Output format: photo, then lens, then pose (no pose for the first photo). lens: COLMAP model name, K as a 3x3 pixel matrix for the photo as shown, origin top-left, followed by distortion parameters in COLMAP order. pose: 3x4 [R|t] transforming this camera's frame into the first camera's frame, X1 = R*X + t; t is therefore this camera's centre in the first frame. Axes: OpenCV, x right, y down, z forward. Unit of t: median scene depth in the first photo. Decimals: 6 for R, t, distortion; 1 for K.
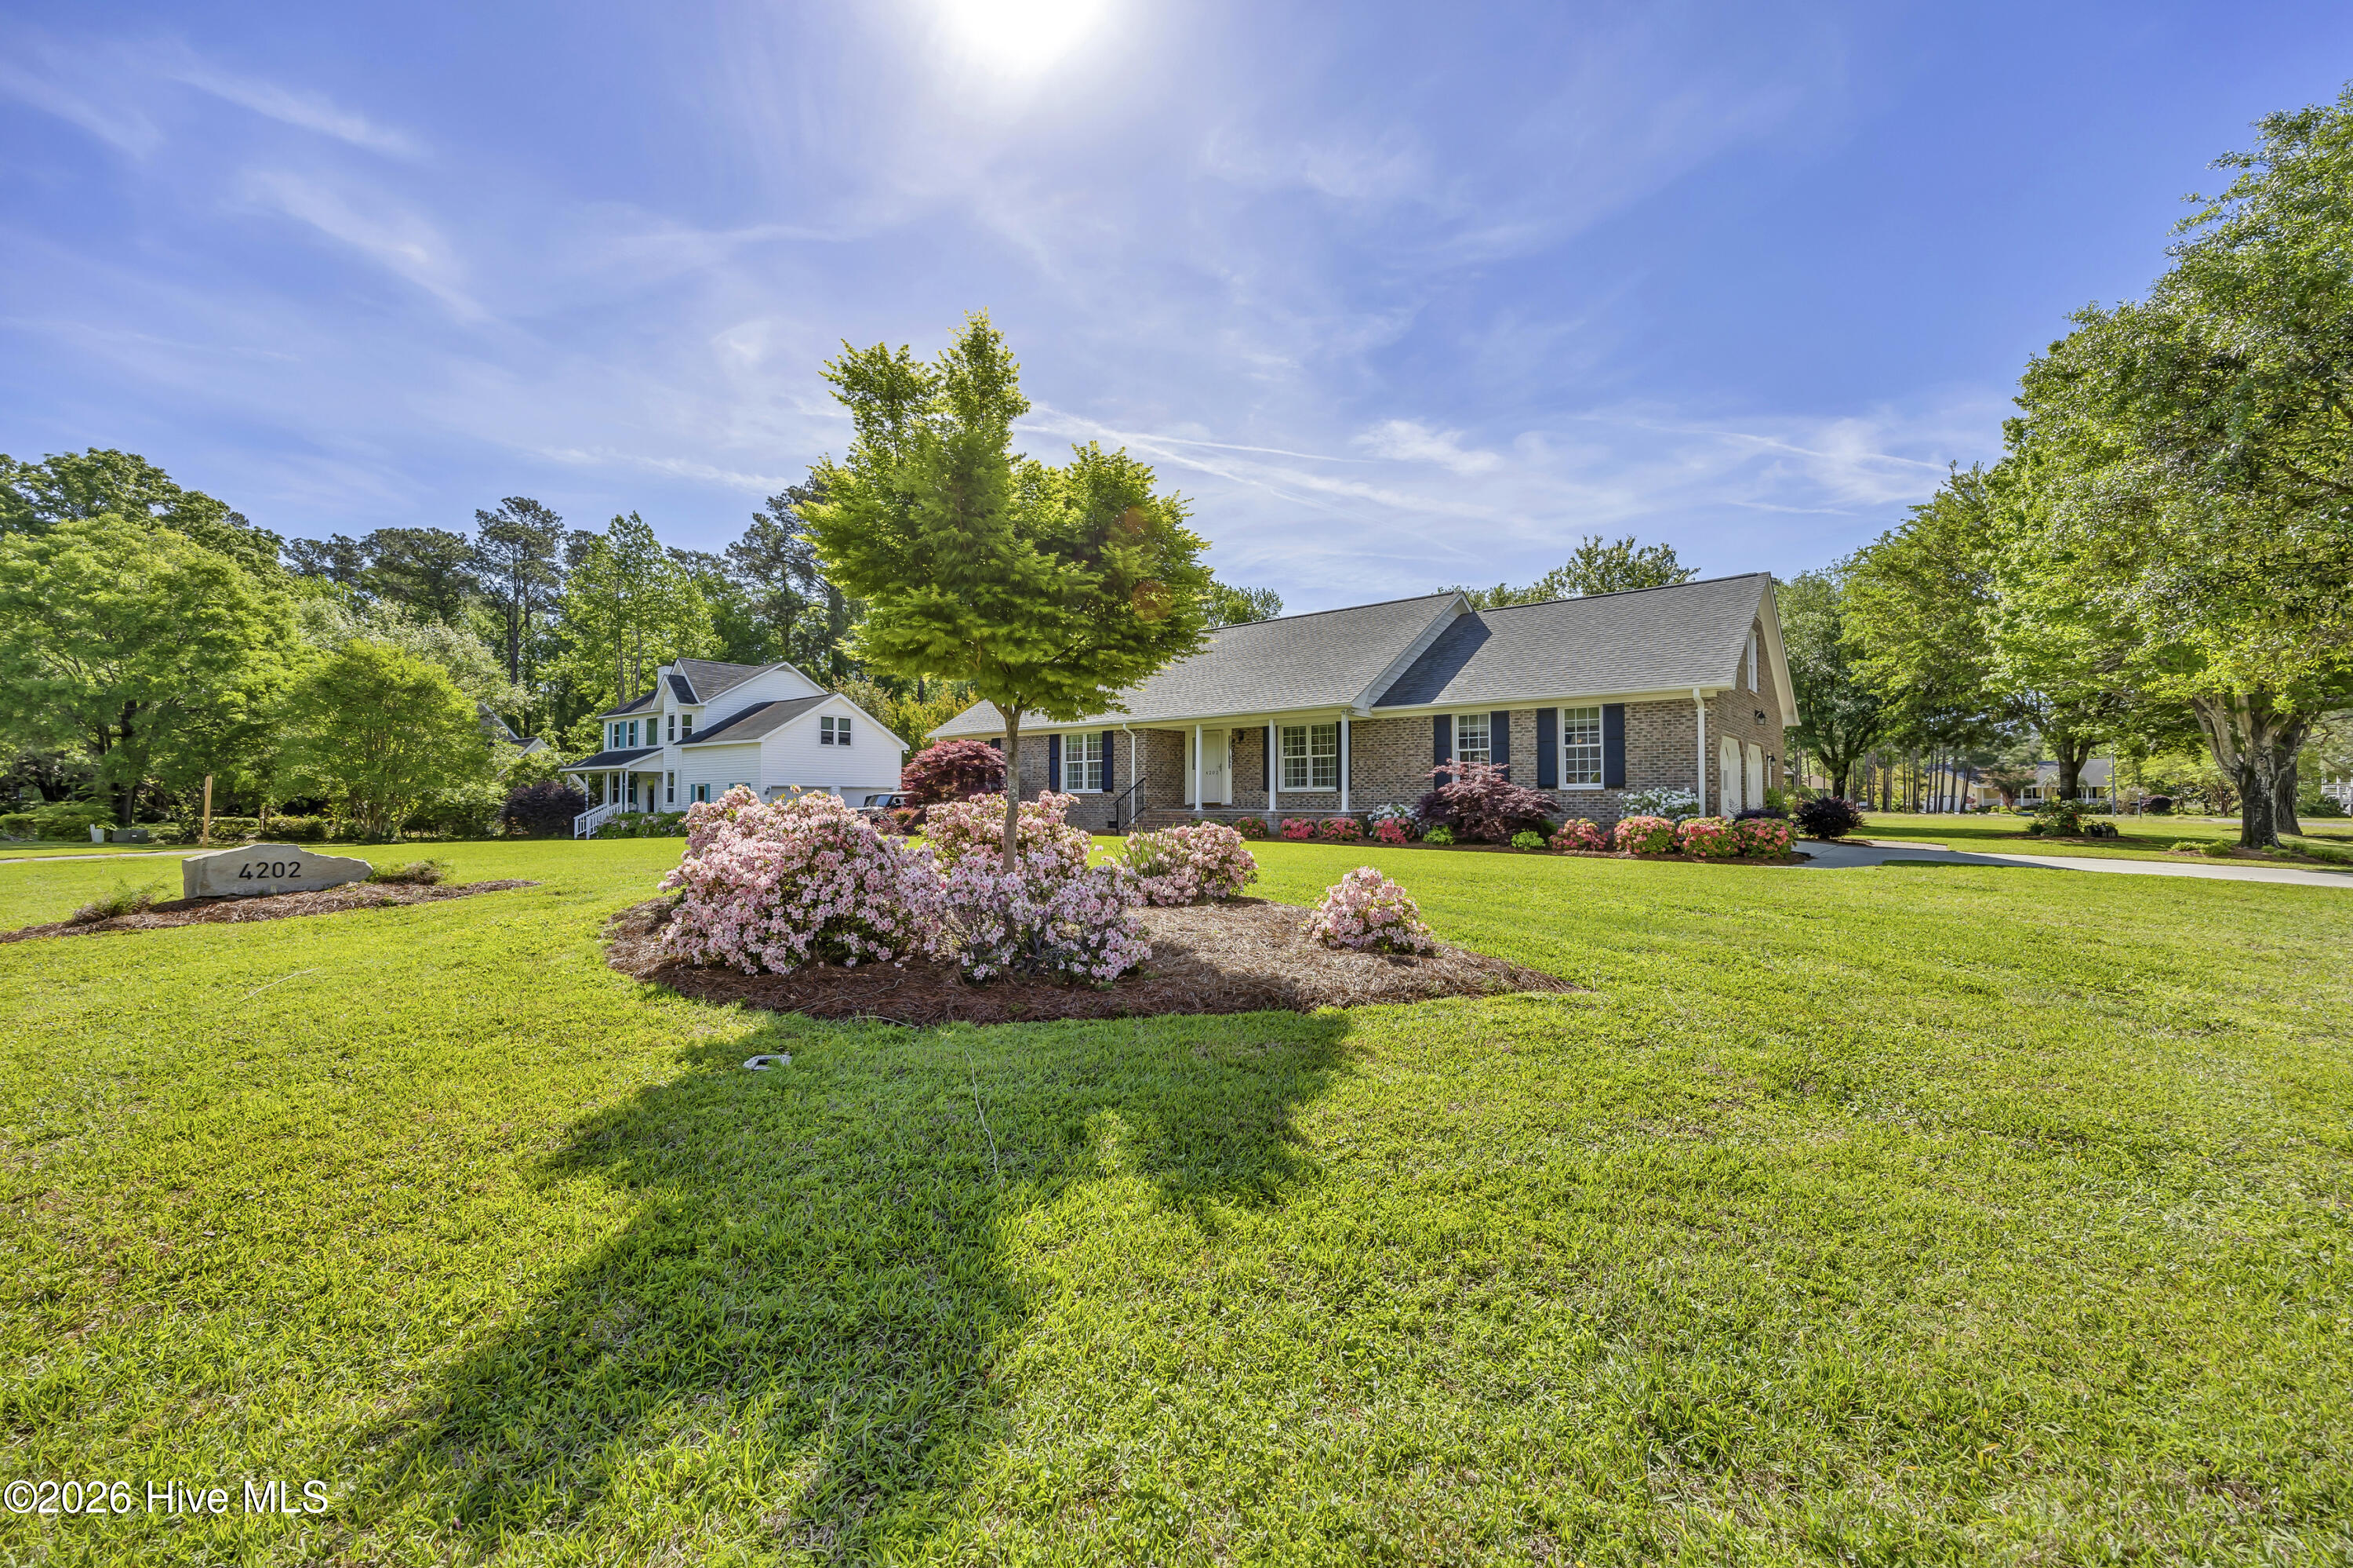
lens RADIAL K [[905.7, 0, 1184.3], [0, 905.7, 780.7], [0, 0, 1]] dist [-0.000131, -0.000040]
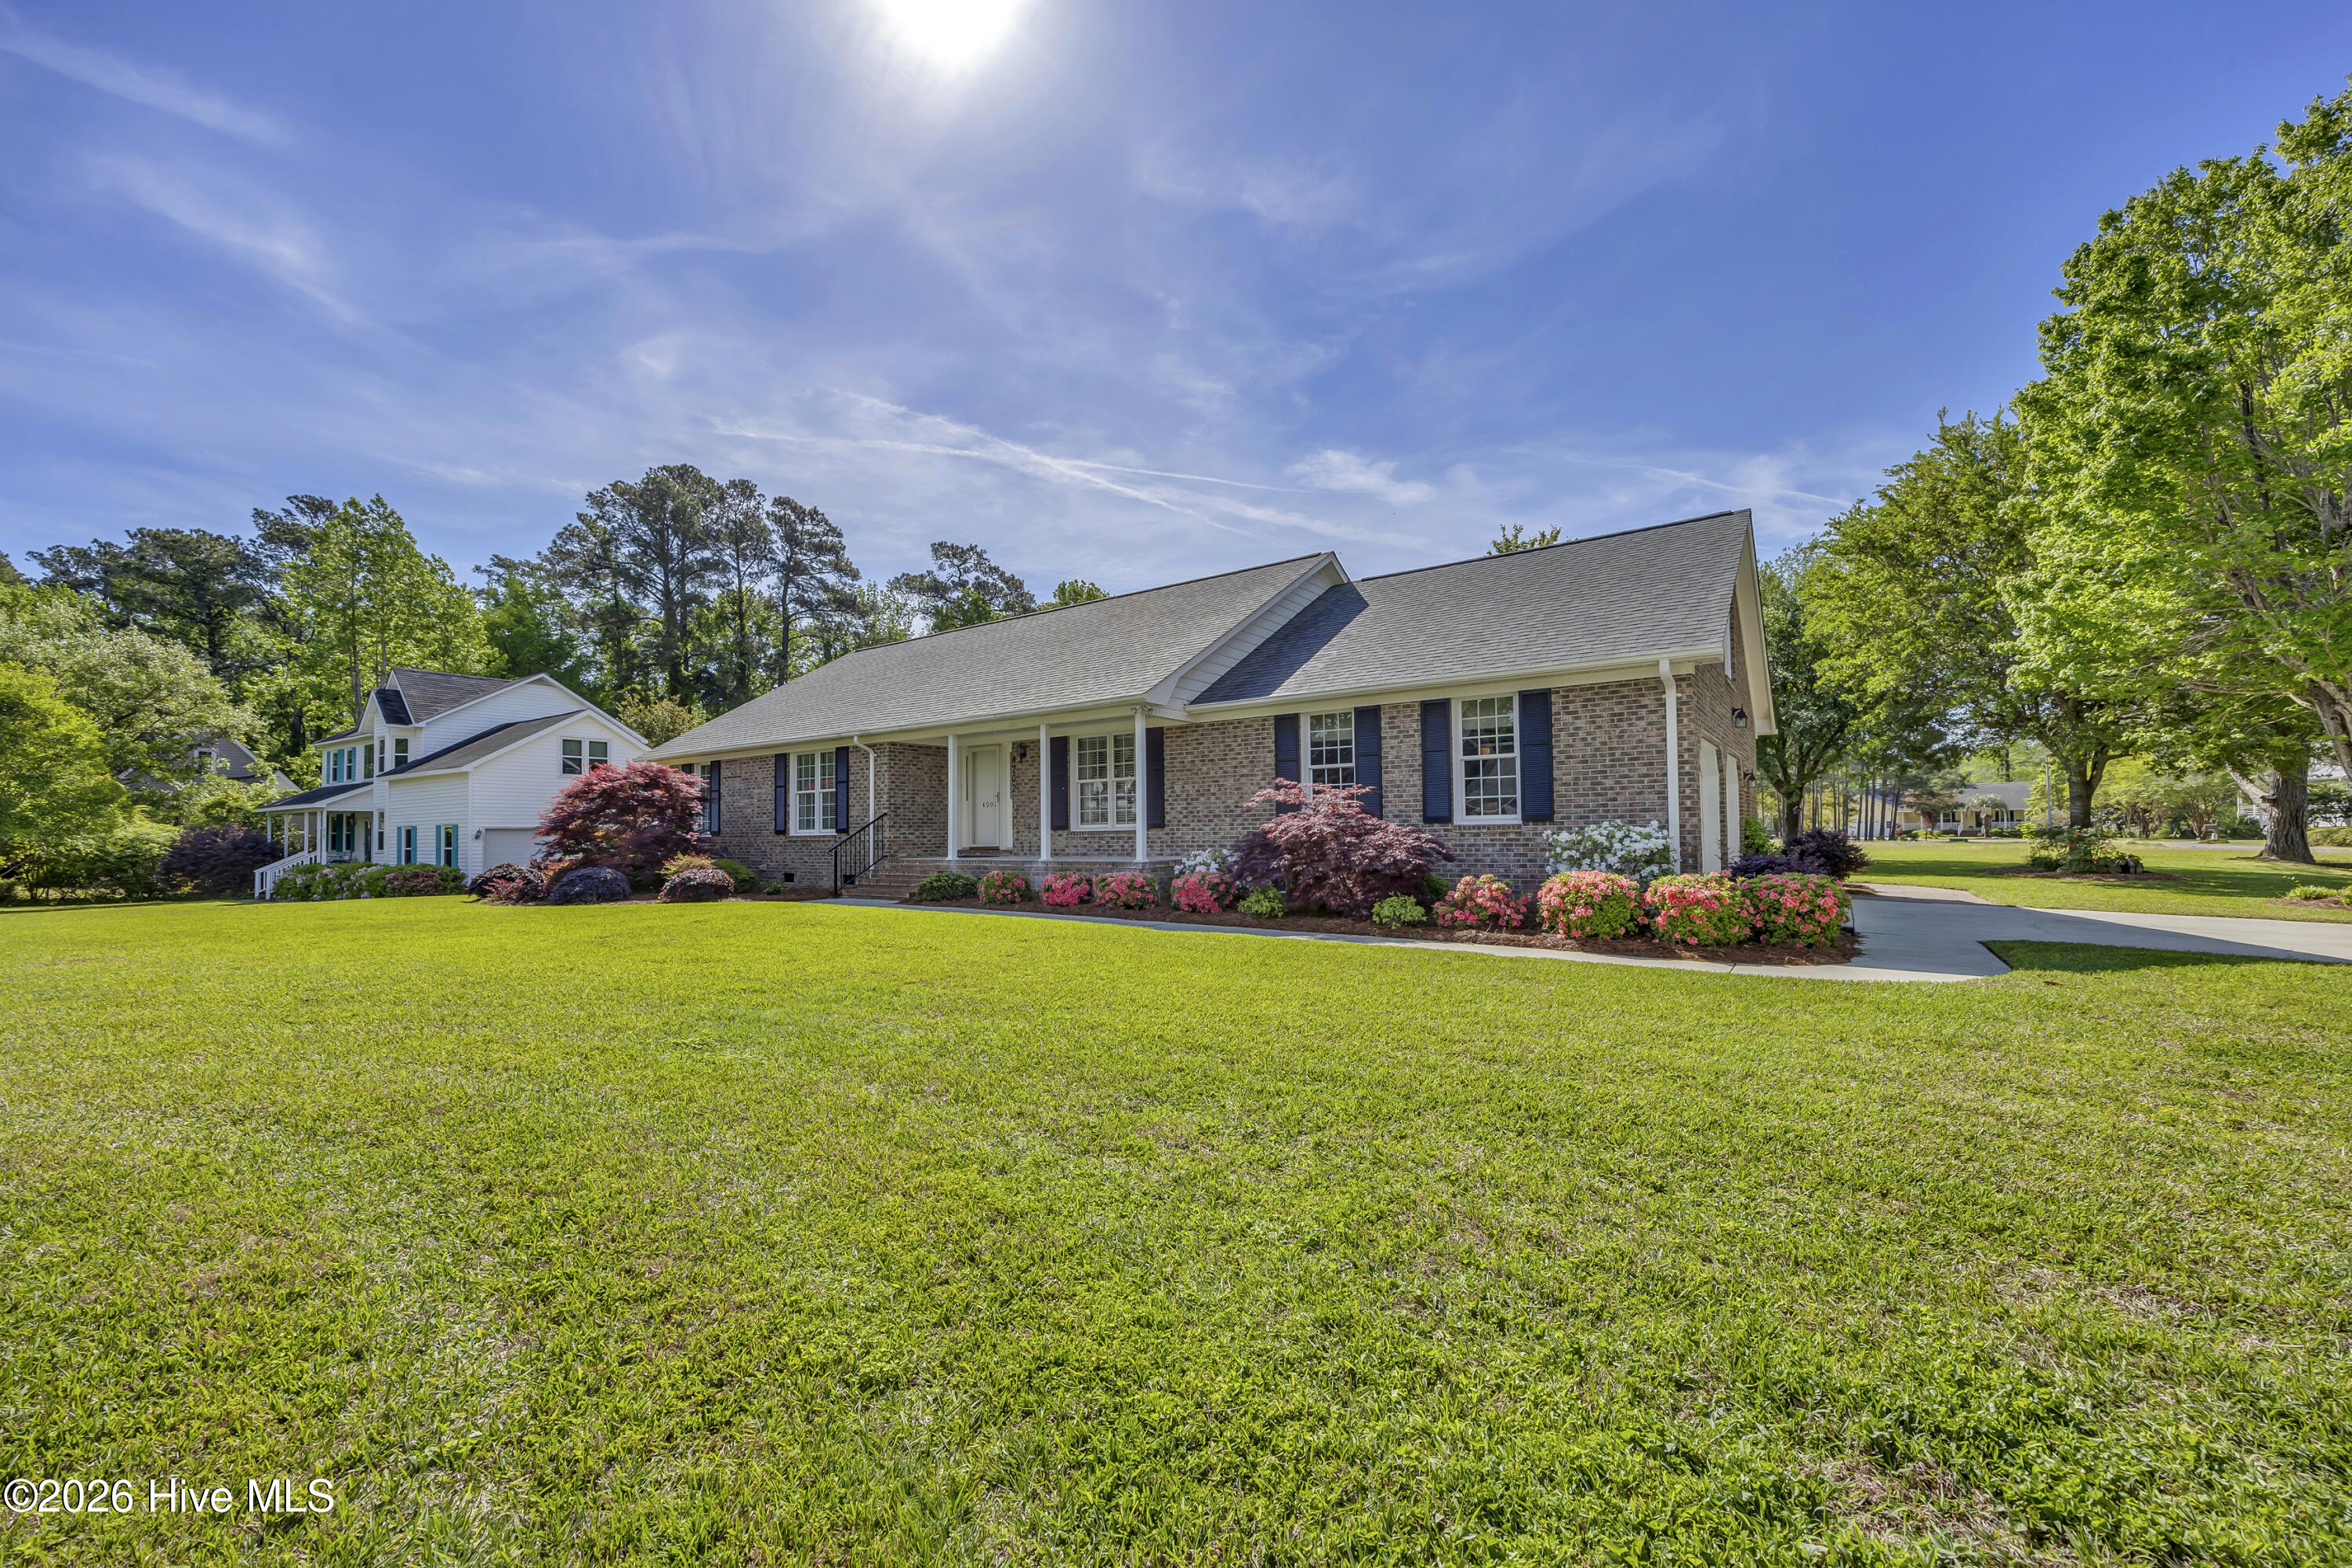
lens RADIAL K [[925.5, 0, 1174.2], [0, 925.5, 813.3], [0, 0, 1]] dist [0.000495, 0.000160]
pose [[0.997723, -0.011038, 0.066538, 0.149551], [0.011042, 0.999939, 0.000309, -0.000833], [-0.066537, 0.000427, 0.997784, 0.310956]]
